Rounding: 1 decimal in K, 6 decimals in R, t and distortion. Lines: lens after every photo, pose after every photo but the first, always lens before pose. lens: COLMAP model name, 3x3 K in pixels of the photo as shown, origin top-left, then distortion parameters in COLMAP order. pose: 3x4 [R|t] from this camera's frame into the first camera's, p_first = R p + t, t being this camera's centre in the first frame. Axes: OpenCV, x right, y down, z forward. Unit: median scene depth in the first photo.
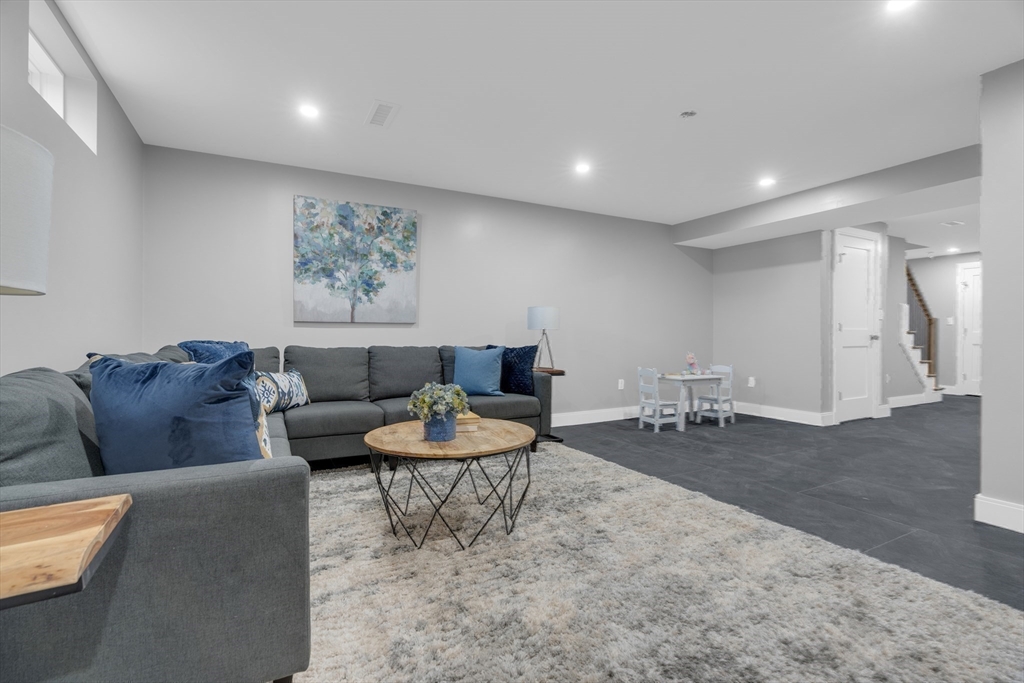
lens RADIAL K [[468.4, 0, 511.9], [0, 468.4, 338.0], [0, 0, 1]] dist [0.001055, -0.000135]
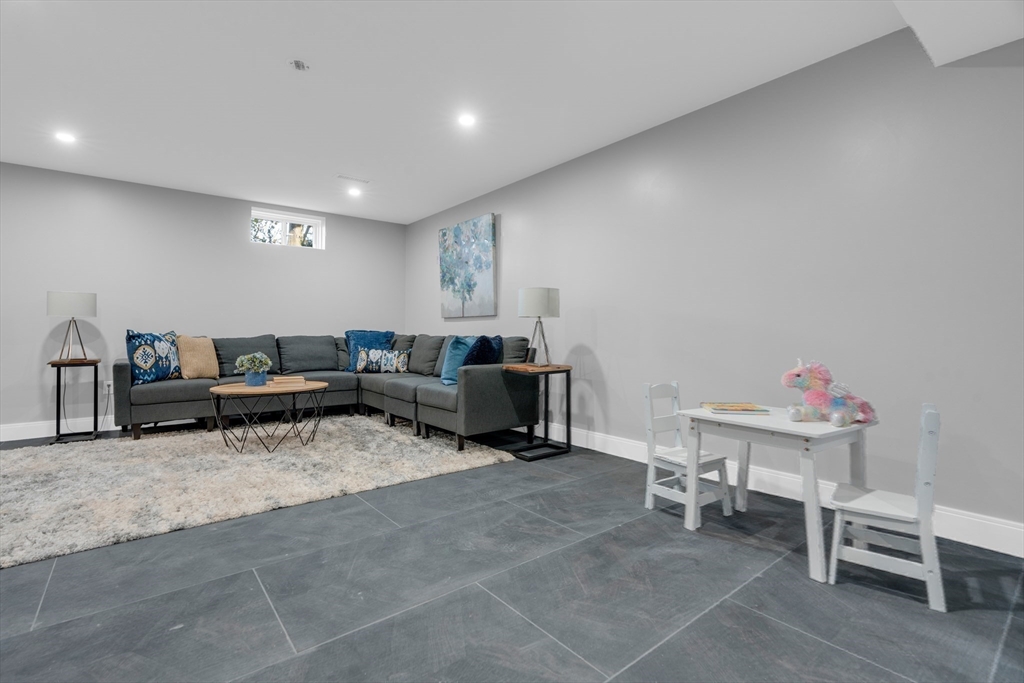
lens RADIAL K [[468.4, 0, 508.9], [0, 468.4, 332.9], [0, 0, 1]] dist [0.001055, -0.000135]
pose [[0.184569, -0.003681, -0.982813, 0.941830], [-0.010770, 0.999925, -0.005768, 0.016590], [0.982761, 0.011650, 0.184515, 0.898364]]
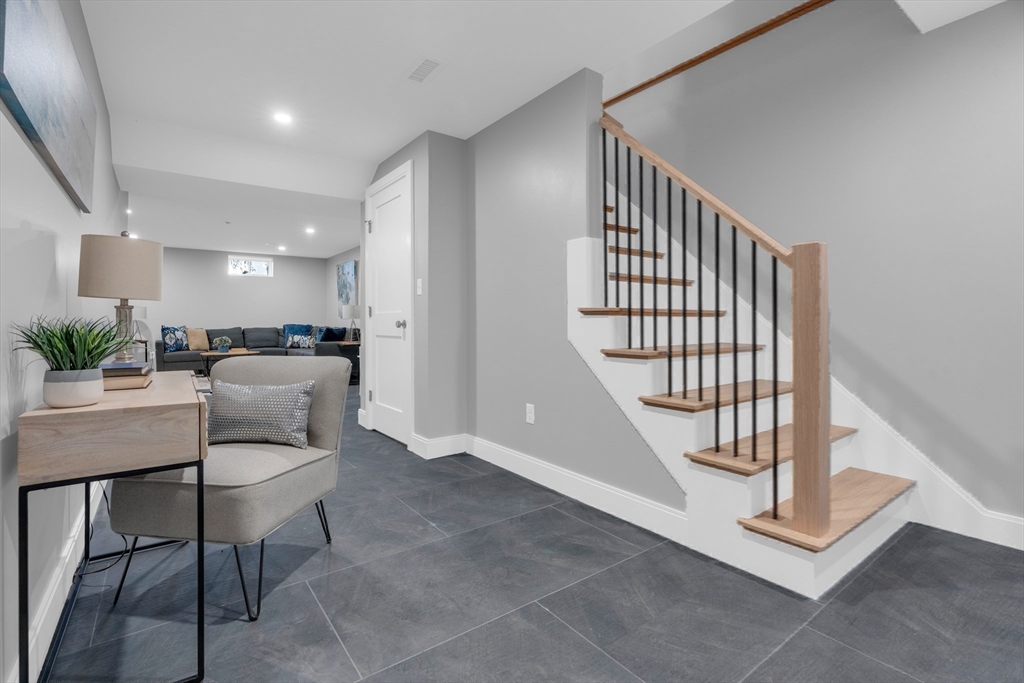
lens RADIAL K [[468.4, 0, 506.1], [0, 468.4, 323.5], [0, 0, 1]] dist [0.001055, -0.000135]
pose [[0.145682, 0.001068, -0.989331, 2.001412], [-0.005771, 0.999983, 0.000230, -0.003934], [0.989315, 0.005676, 0.145686, 1.445010]]
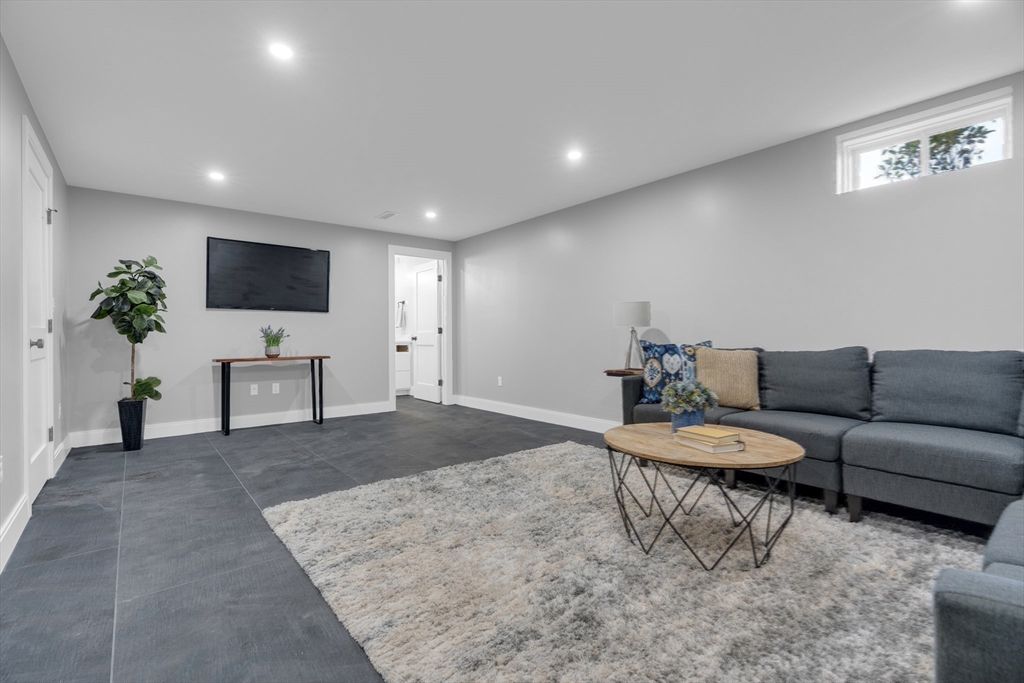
lens RADIAL K [[468.4, 0, 511.0], [0, 468.4, 333.4], [0, 0, 1]] dist [0.001055, -0.000135]
pose [[-0.981693, 0.004312, -0.190422, 0.237909], [0.003024, 0.999971, 0.007054, -0.006953], [0.190447, 0.006349, -0.981677, 1.105244]]
